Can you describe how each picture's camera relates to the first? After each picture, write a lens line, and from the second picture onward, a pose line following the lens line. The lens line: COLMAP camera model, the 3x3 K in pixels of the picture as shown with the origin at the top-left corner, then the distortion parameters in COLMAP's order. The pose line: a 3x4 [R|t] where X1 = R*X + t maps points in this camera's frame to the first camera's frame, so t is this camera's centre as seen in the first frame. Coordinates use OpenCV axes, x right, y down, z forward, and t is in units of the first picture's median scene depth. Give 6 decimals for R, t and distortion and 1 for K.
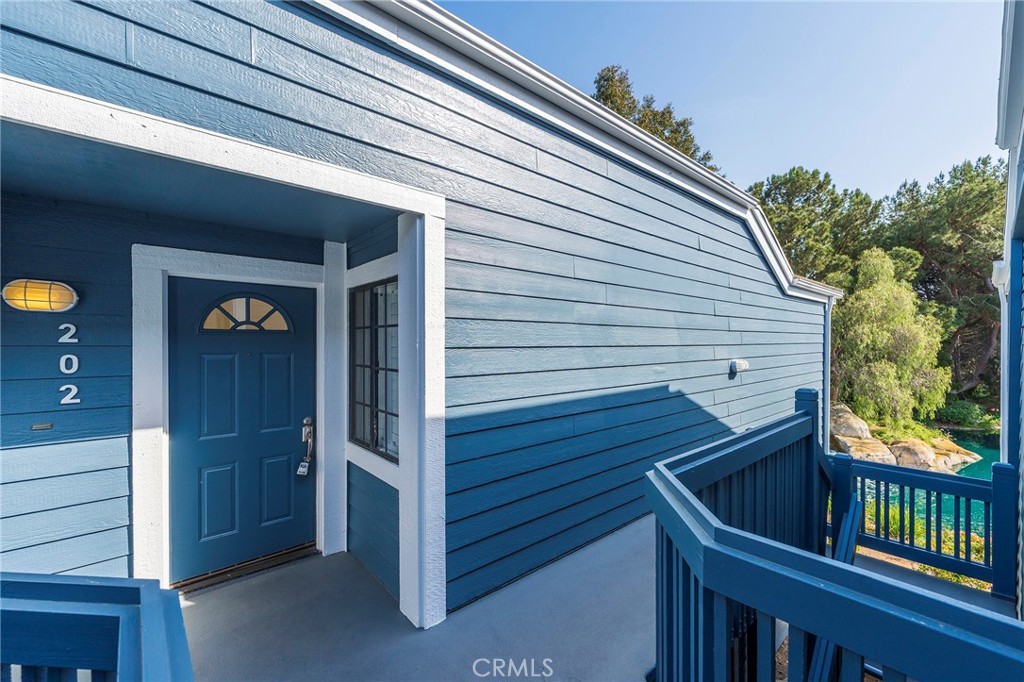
lens RADIAL K [[424.3, 0, 512.0], [0, 424.3, 341.0], [0, 0, 1]] dist [0.001516, 0.000126]
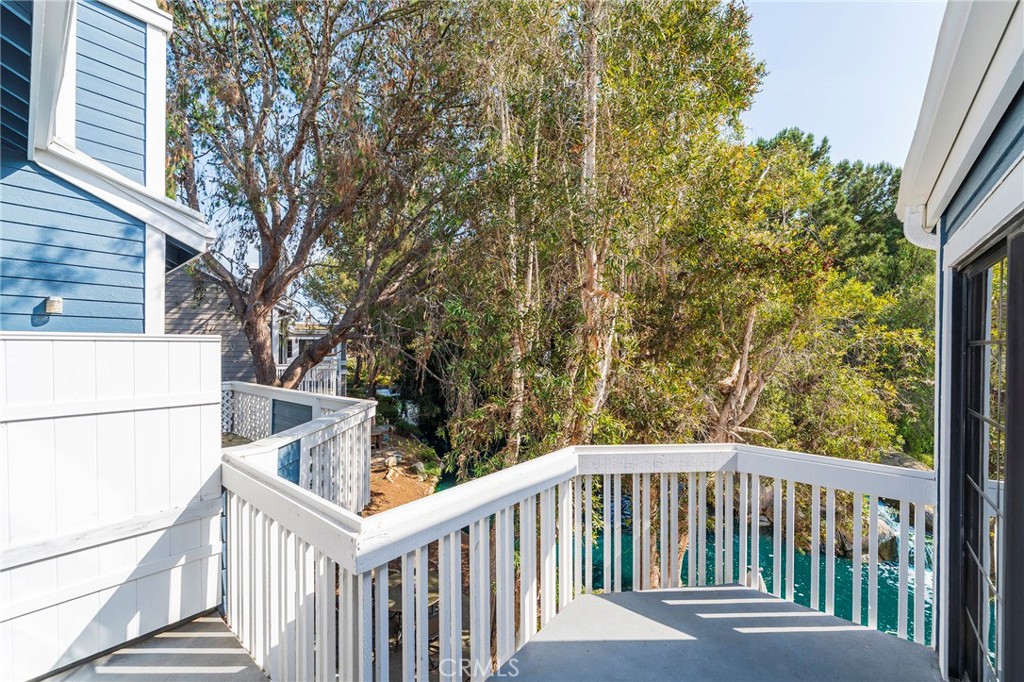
lens RADIAL K [[413.7, 0, 507.7], [0, 413.7, 352.0], [0, 0, 1]] dist [-0.000063, -0.000143]
pose [[0.989539, -0.000429, 0.144266, 0.063953], [0.000611, 0.999999, -0.001217, 0.000395], [-0.144265, 0.001292, 0.989538, 0.405994]]
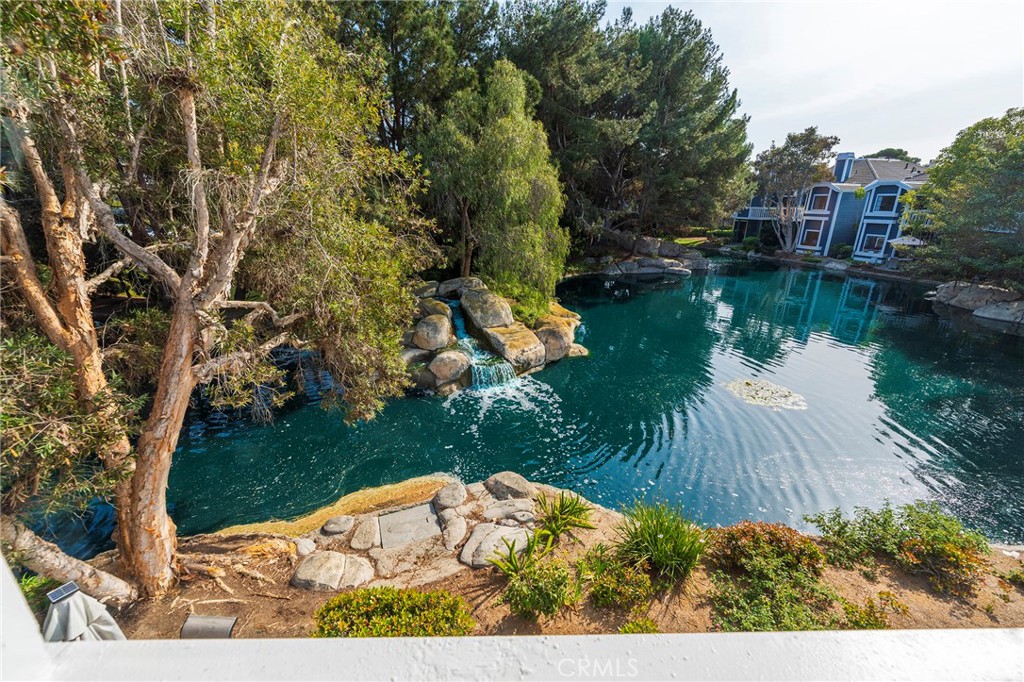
lens RADIAL K [[412.6, 0, 512.0], [0, 412.6, 341.0], [0, 0, 1]] dist [-0.001861, -0.000234]
pose [[0.647608, -0.241673, 0.722632, 0.230713], [-0.003233, 0.947489, 0.319771, 0.009046], [-0.761967, -0.209423, 0.612820, 0.447260]]
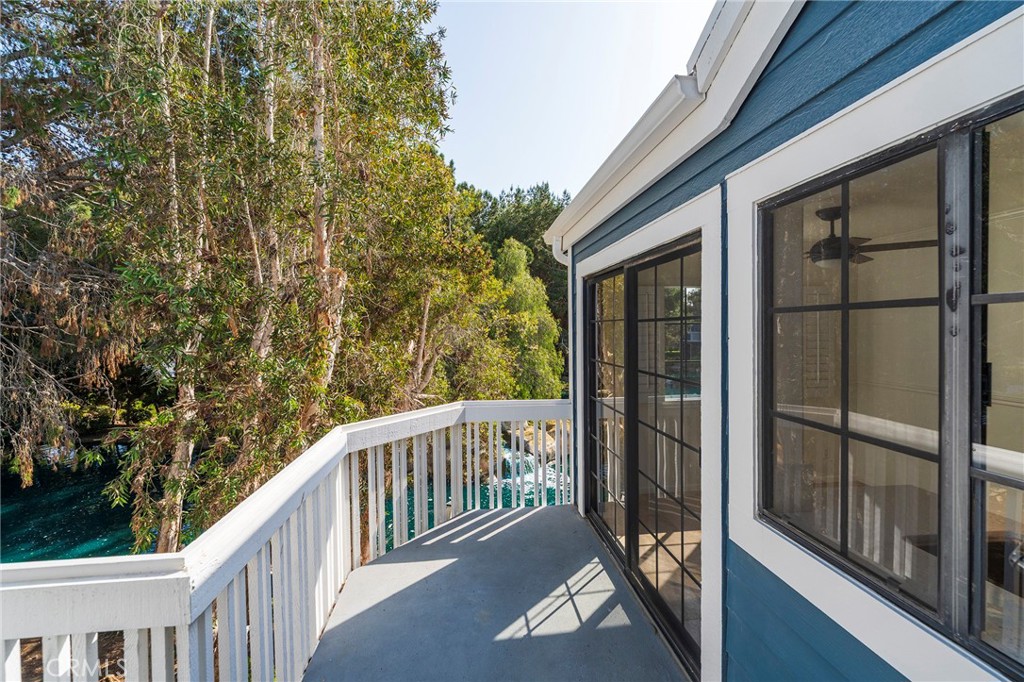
lens RADIAL K [[412.6, 0, 512.0], [0, 412.6, 341.0], [0, 0, 1]] dist [-0.001861, -0.000234]
pose [[0.574269, -0.034136, 0.817954, 0.030888], [0.020812, 0.999416, 0.027098, 0.001094], [-0.818402, 0.001462, 0.574645, 0.414334]]
